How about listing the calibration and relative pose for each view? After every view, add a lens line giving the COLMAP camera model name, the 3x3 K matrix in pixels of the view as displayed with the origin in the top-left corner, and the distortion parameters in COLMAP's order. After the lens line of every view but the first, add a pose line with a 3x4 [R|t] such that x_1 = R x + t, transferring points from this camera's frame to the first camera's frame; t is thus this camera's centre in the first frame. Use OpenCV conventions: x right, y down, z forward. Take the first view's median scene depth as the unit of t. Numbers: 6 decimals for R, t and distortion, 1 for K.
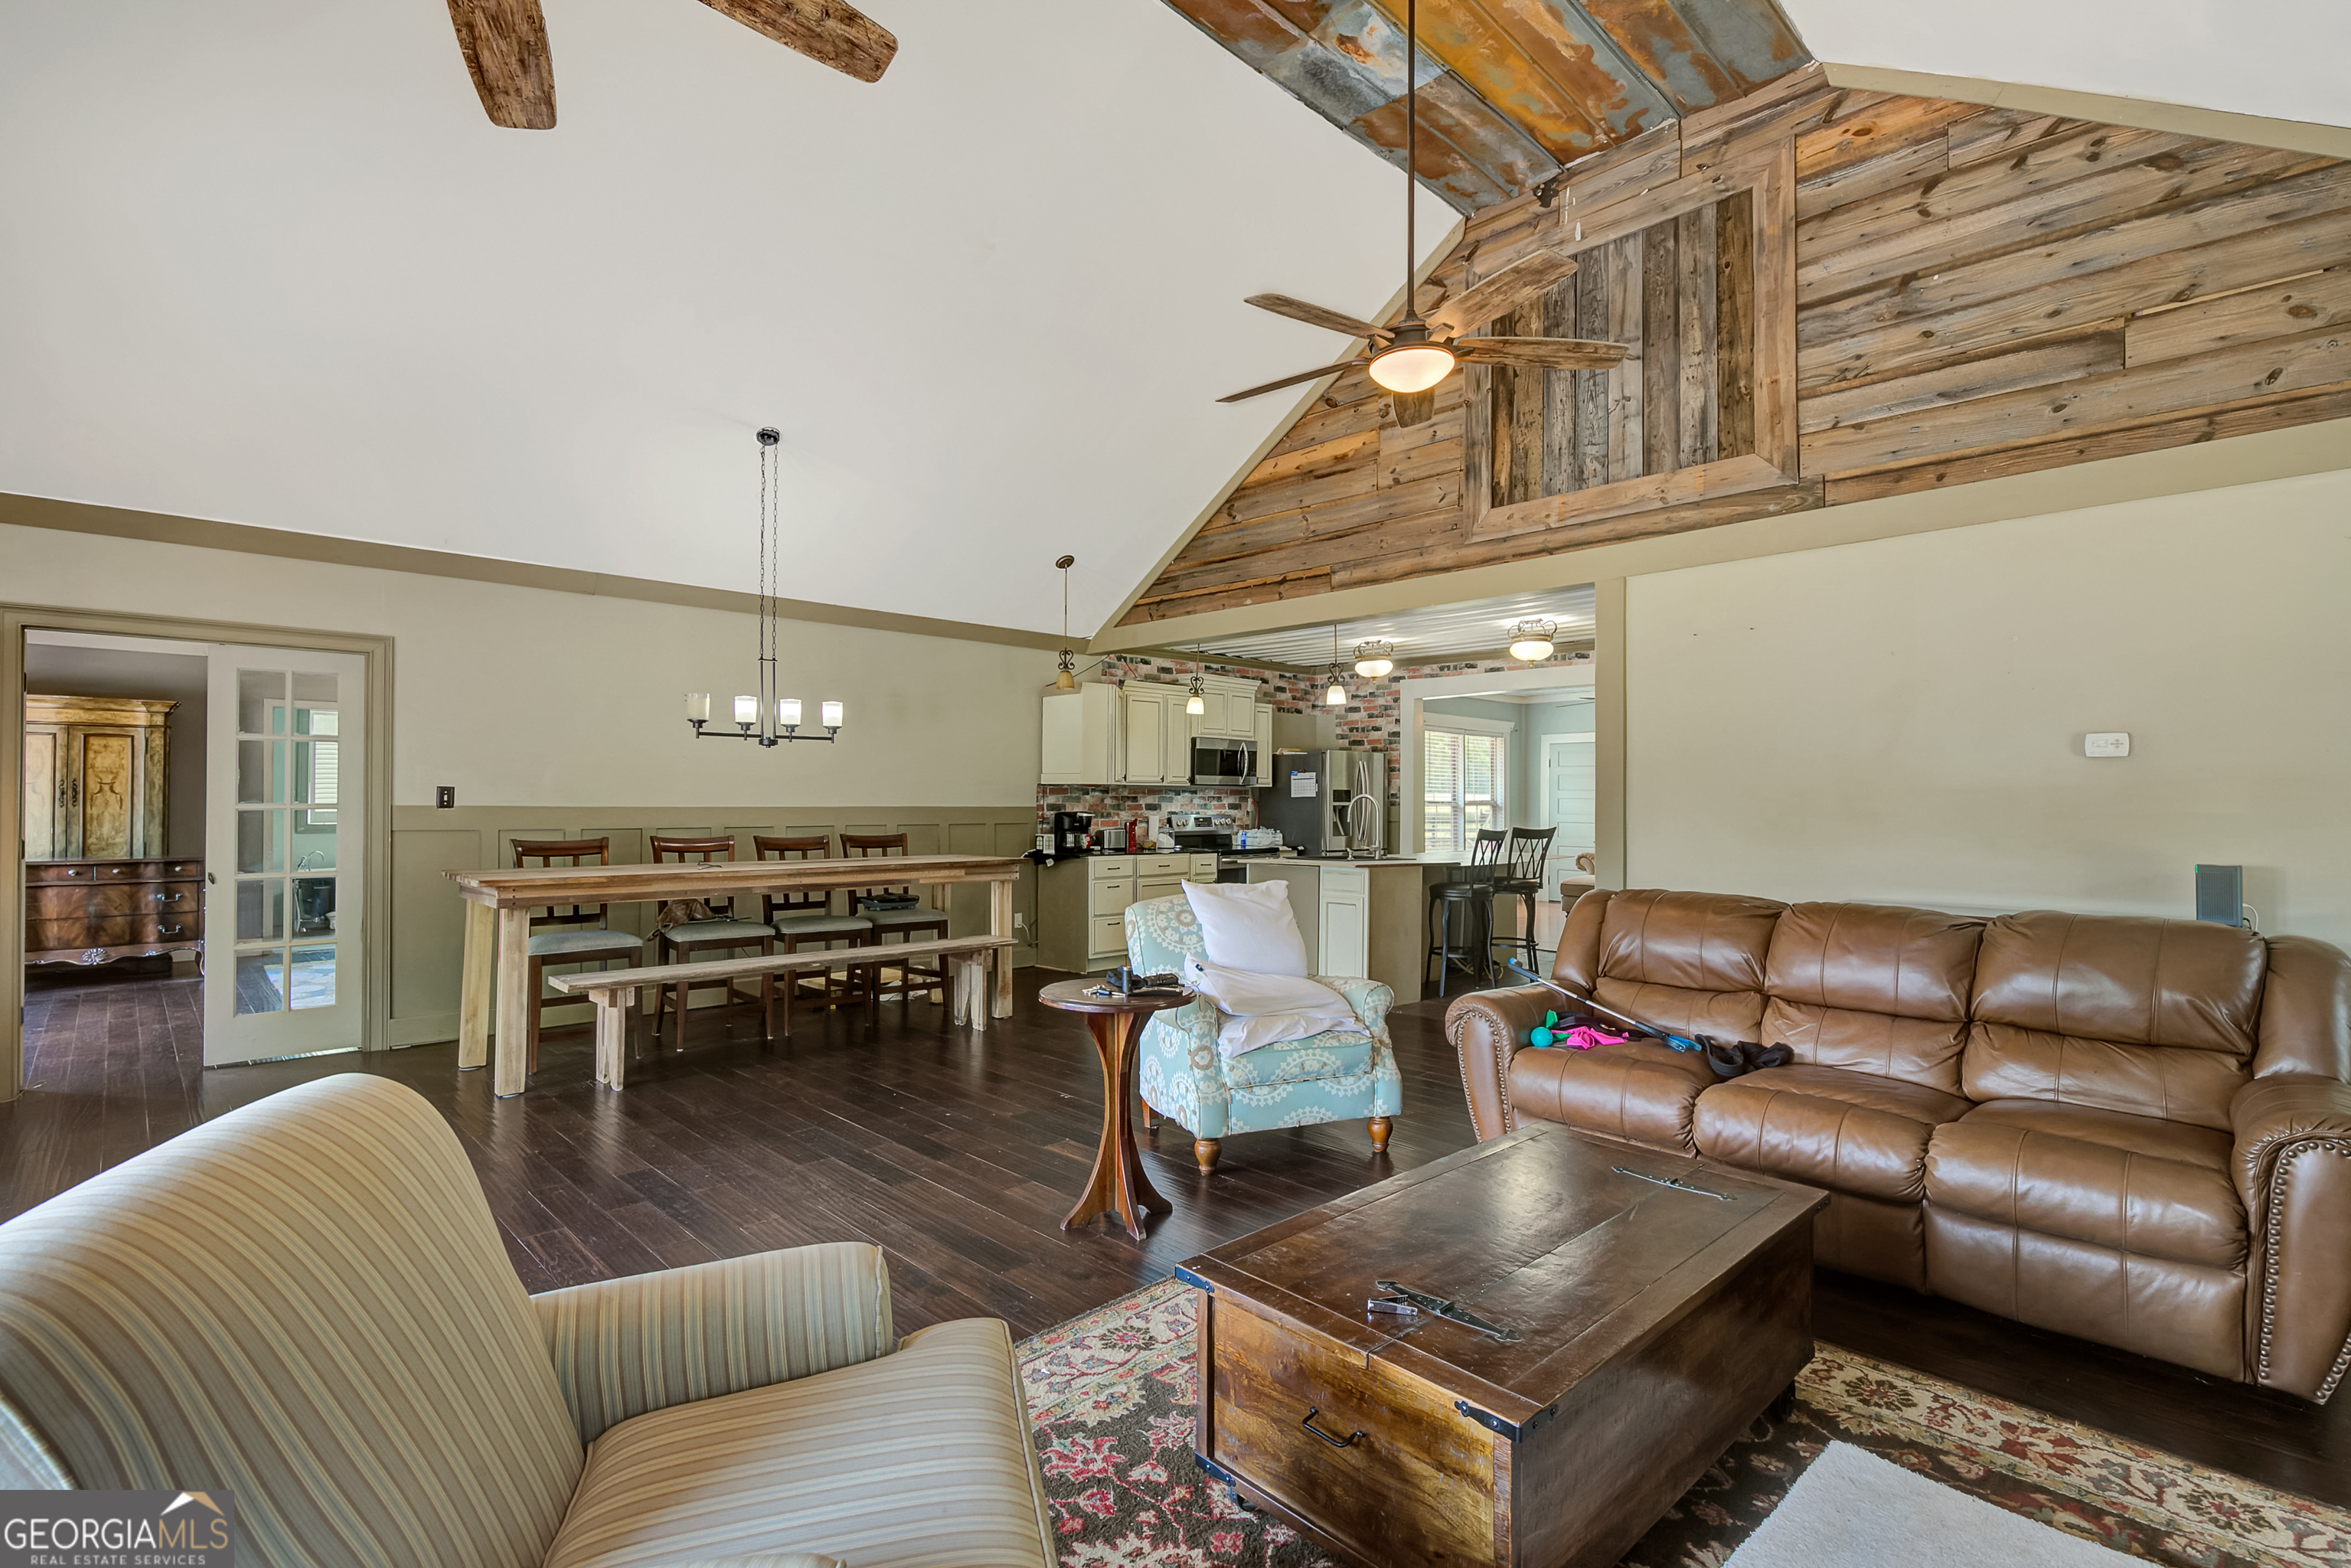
lens RADIAL K [[1088.2, 0, 1184.8], [0, 1088.2, 782.1], [0, 0, 1]] dist [0.000224, 0.000351]
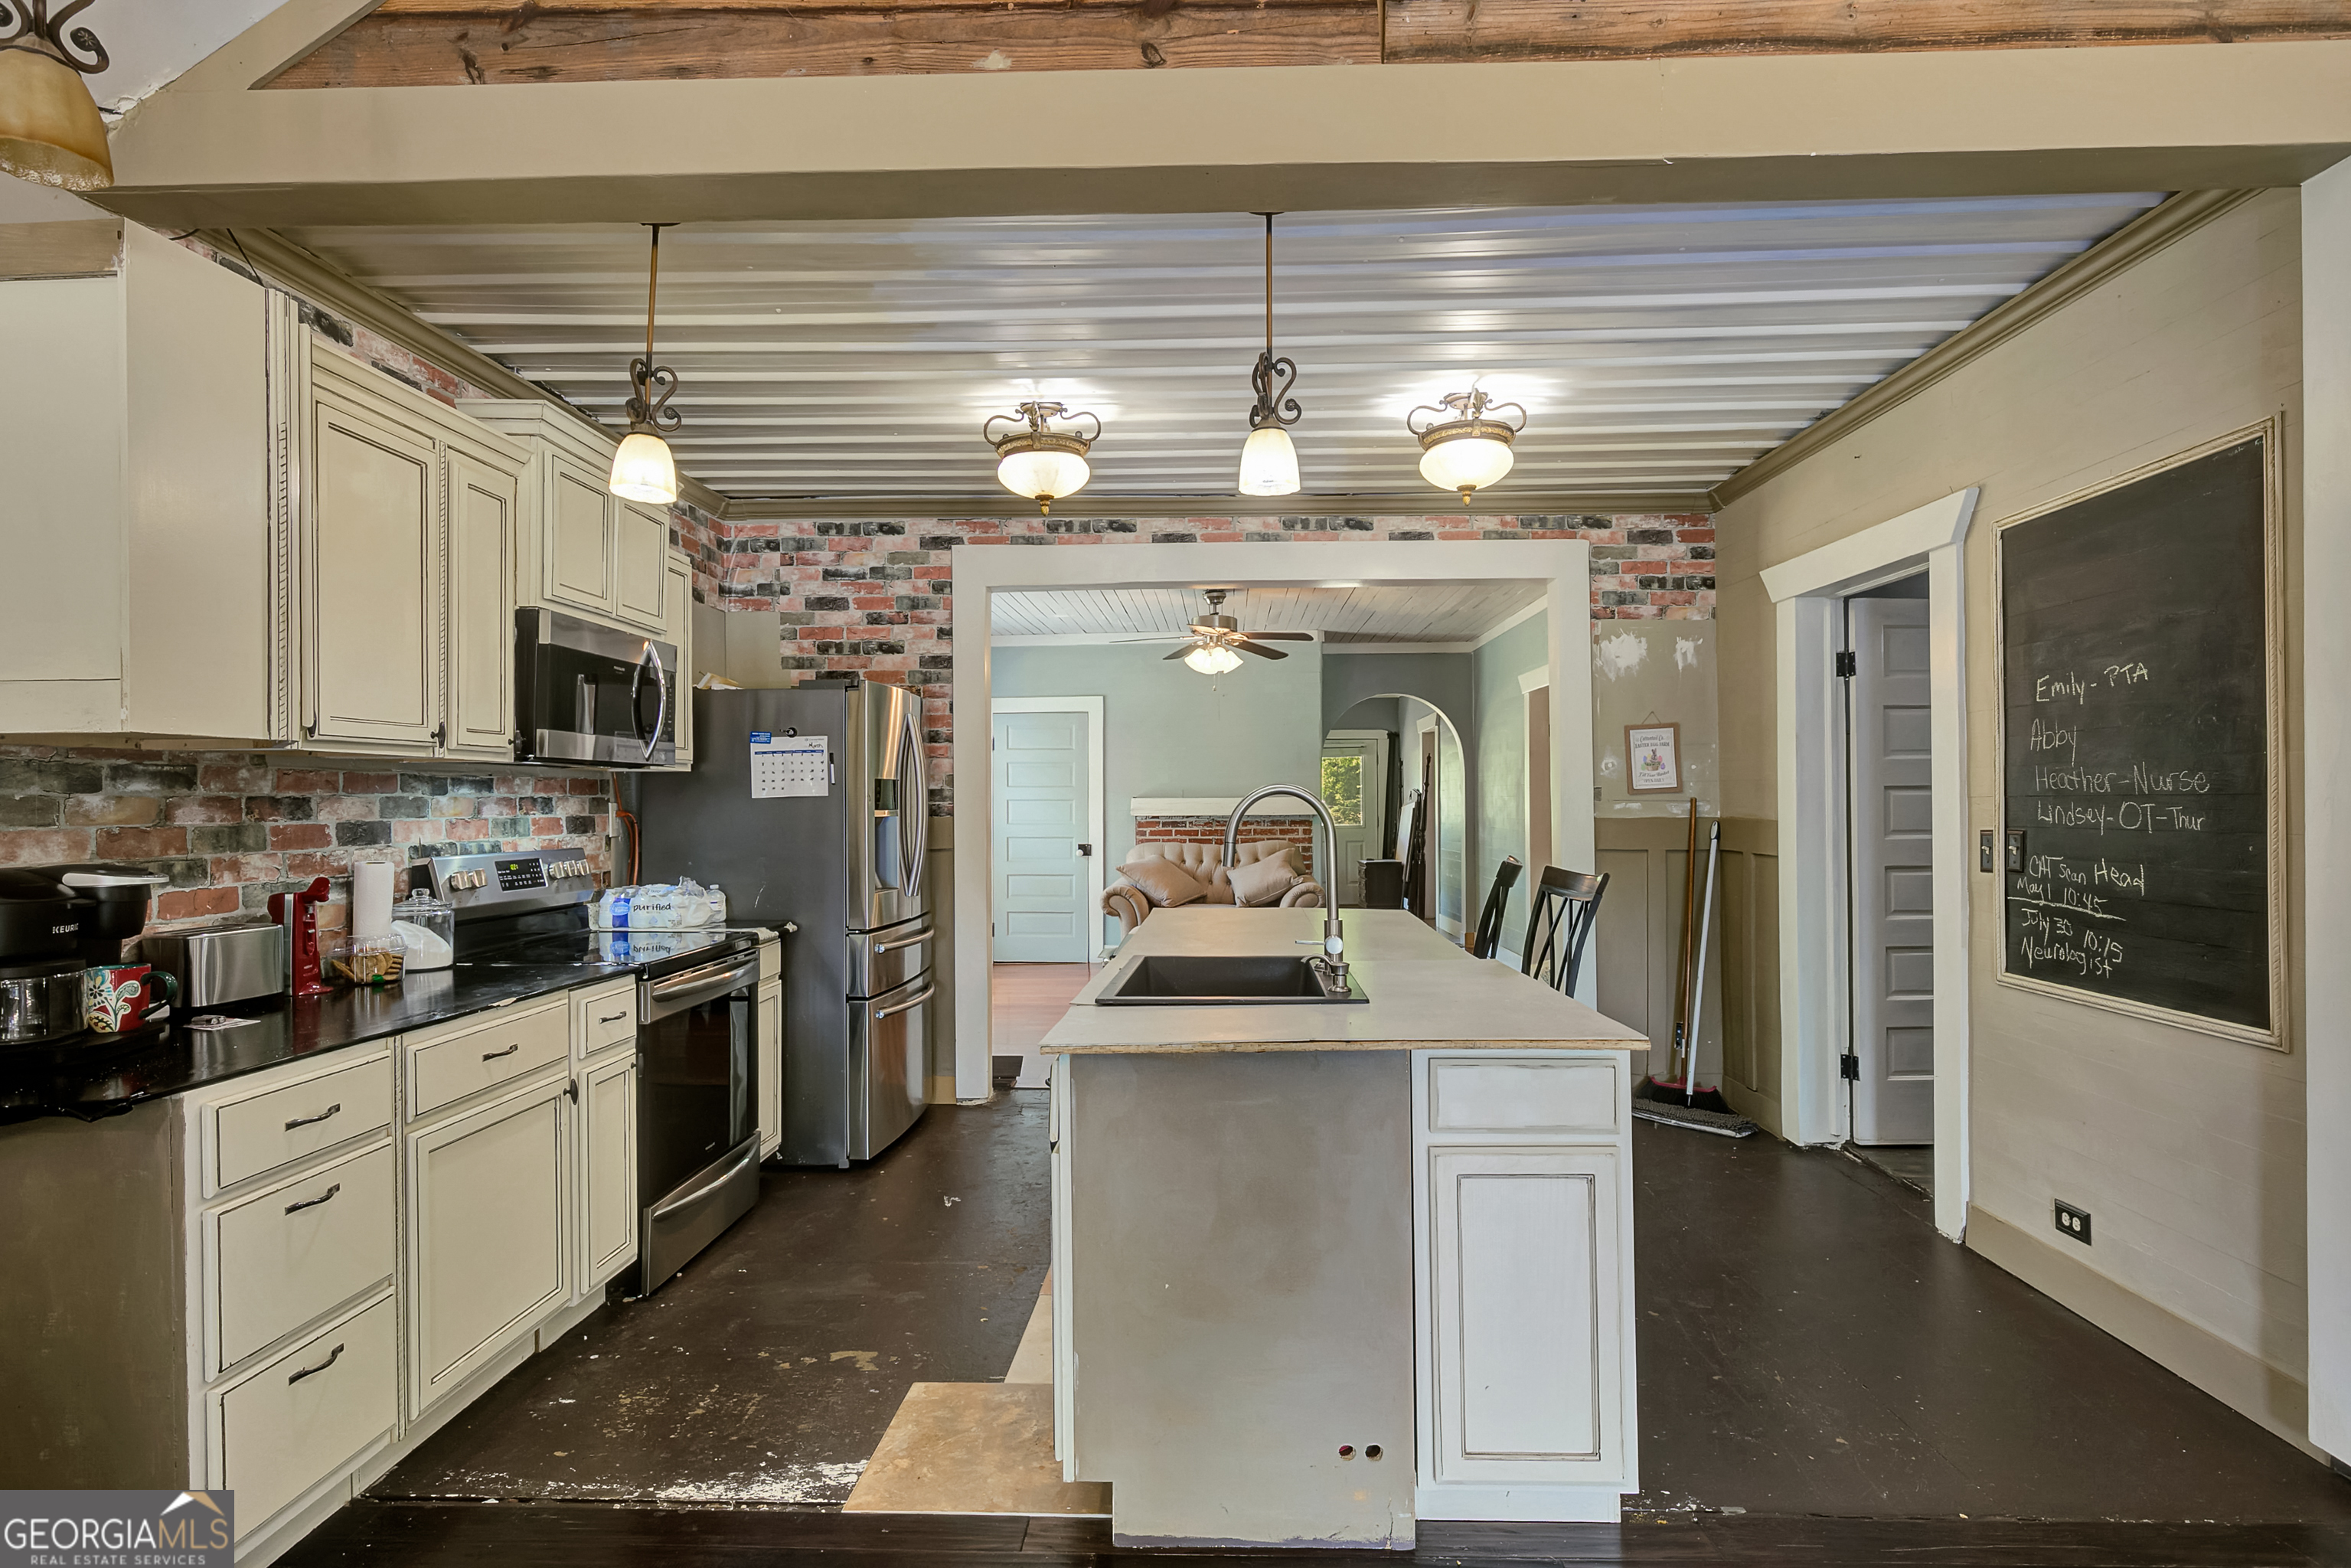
lens RADIAL K [[1206.0, 0, 1194.7], [0, 1206.0, 797.9], [0, 0, 1]] dist [-0.005261, 0.001037]
pose [[0.720934, -0.006832, 0.692970, -0.088243], [0.000438, 0.999956, 0.009403, 0.009771], [-0.693003, -0.006475, 0.720905, 0.581545]]
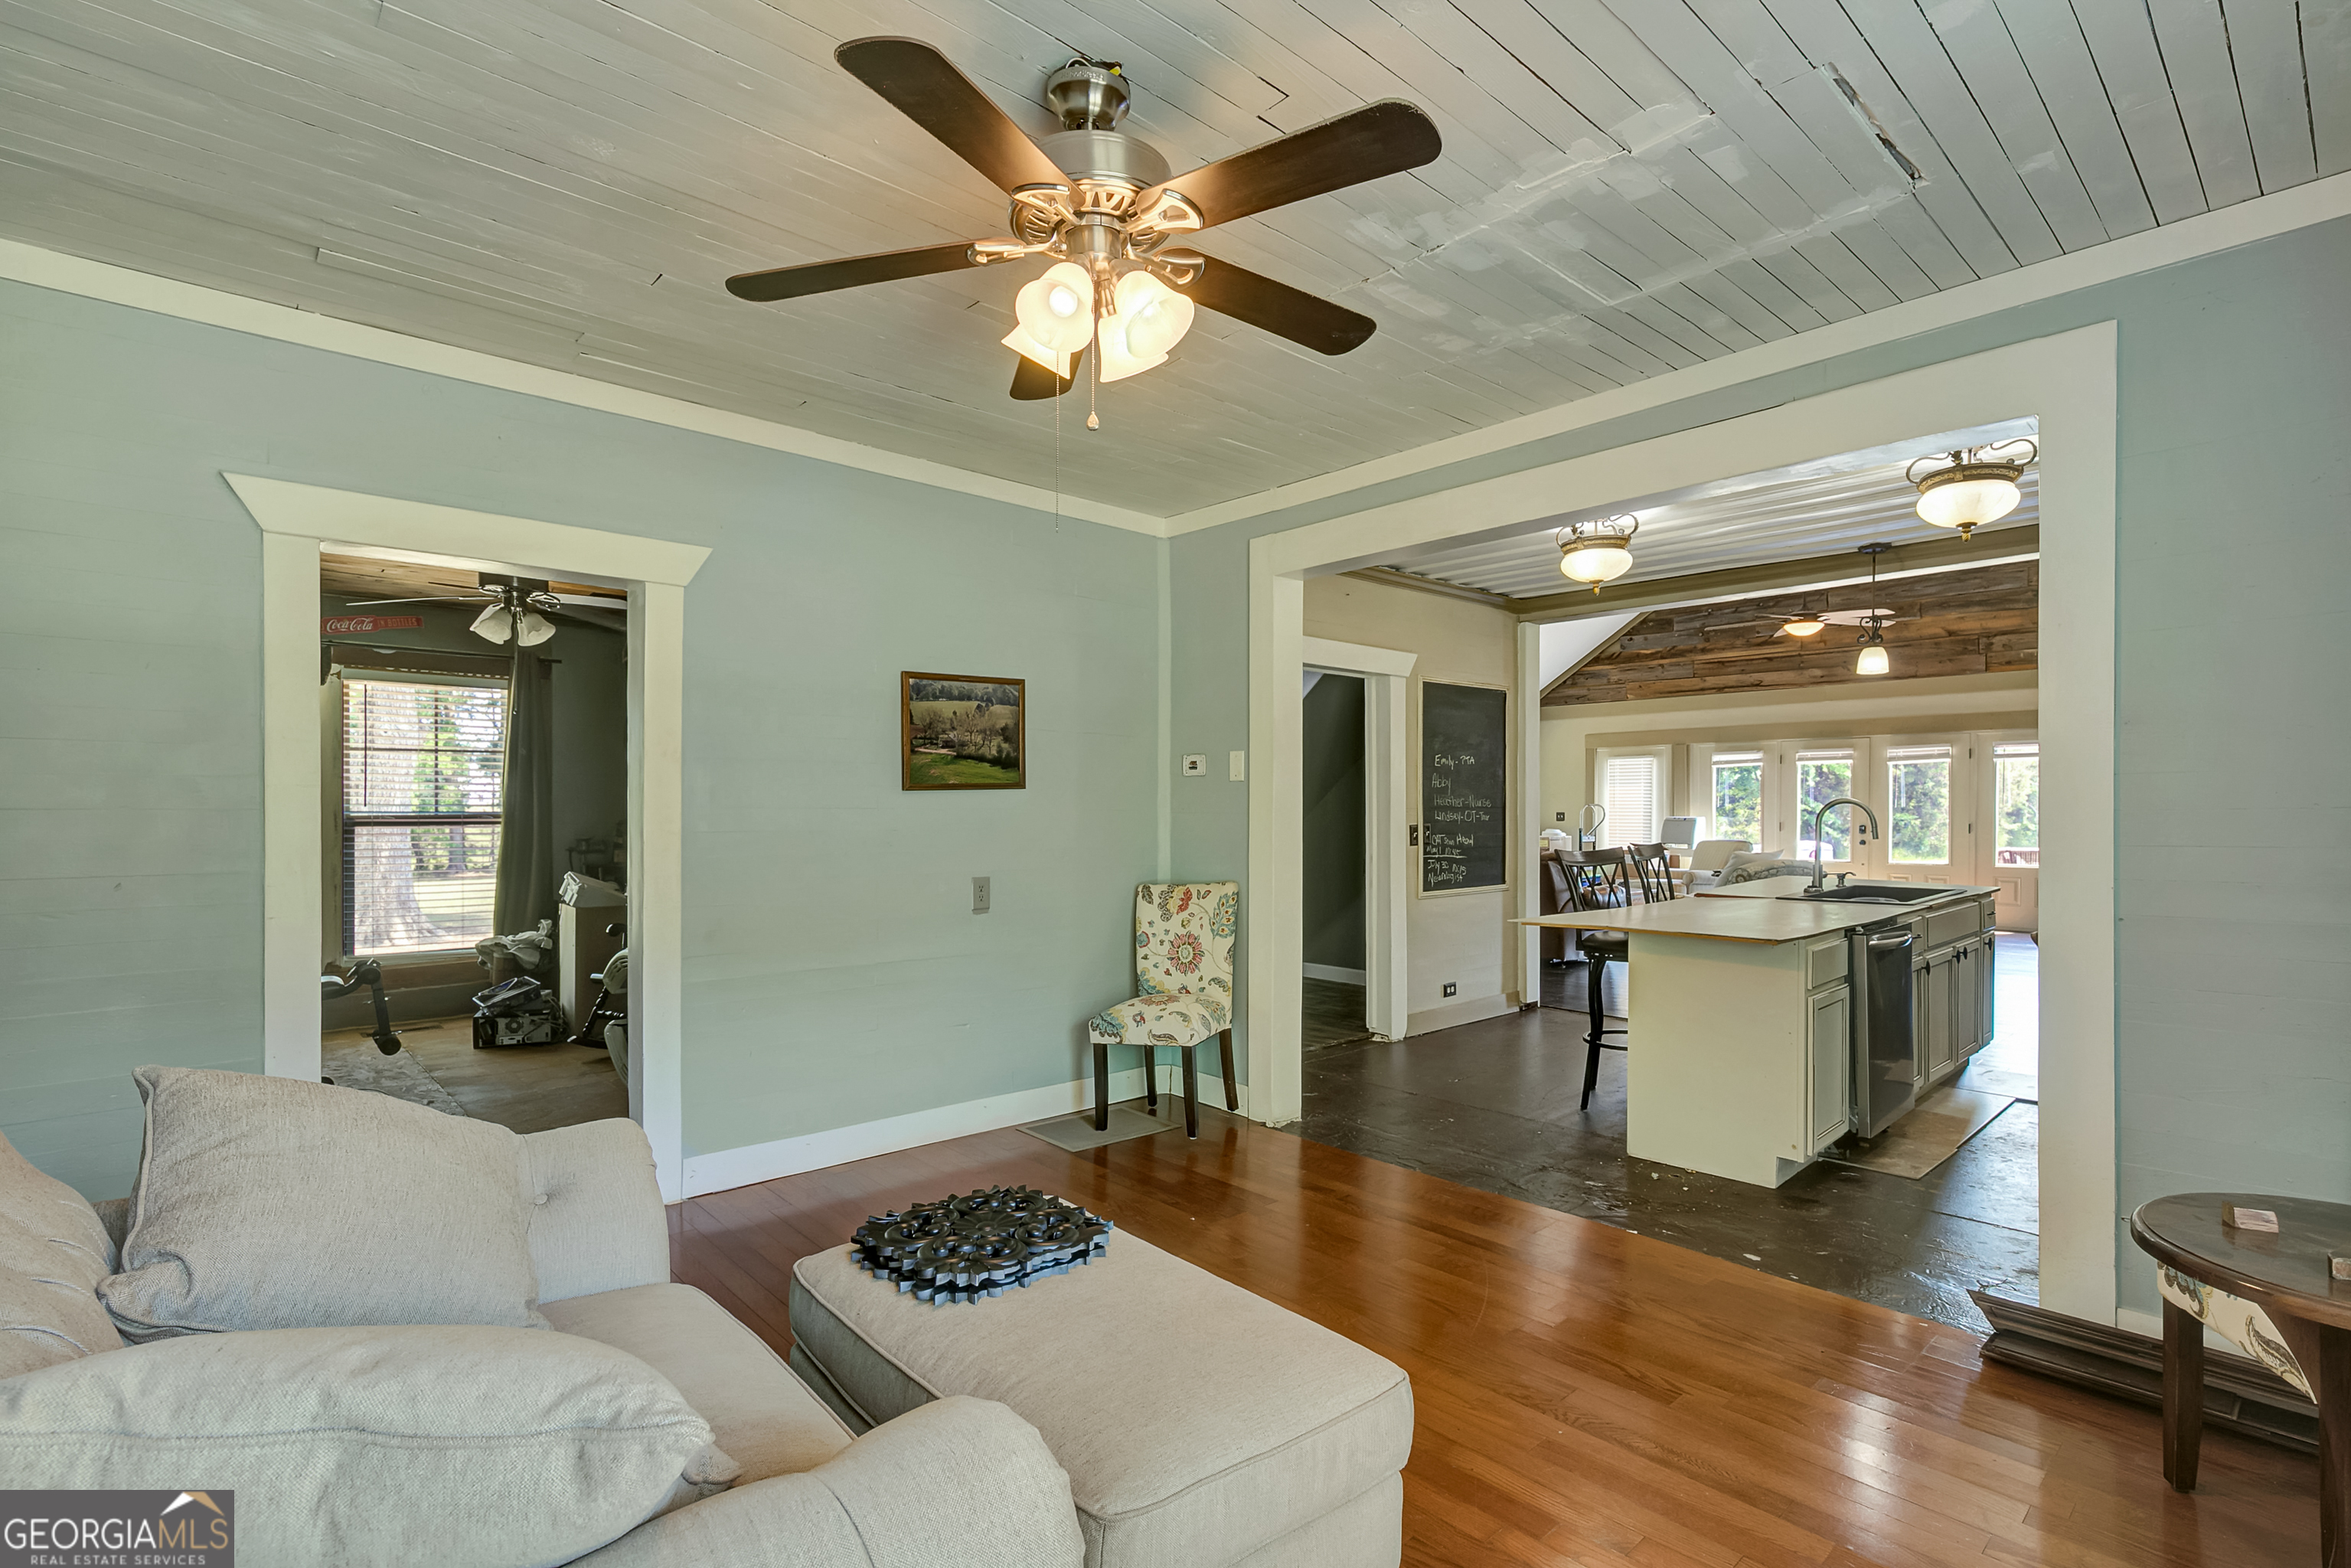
lens RADIAL K [[1095.6, 0, 1173.7], [0, 1095.6, 821.4], [0, 0, 1]] dist [0.000056, 0.000123]
pose [[-0.999215, -0.001775, 0.039588, 0.431105], [-0.001757, 0.999998, 0.000478, 0.020334], [-0.039589, 0.000408, -0.999216, 1.317347]]
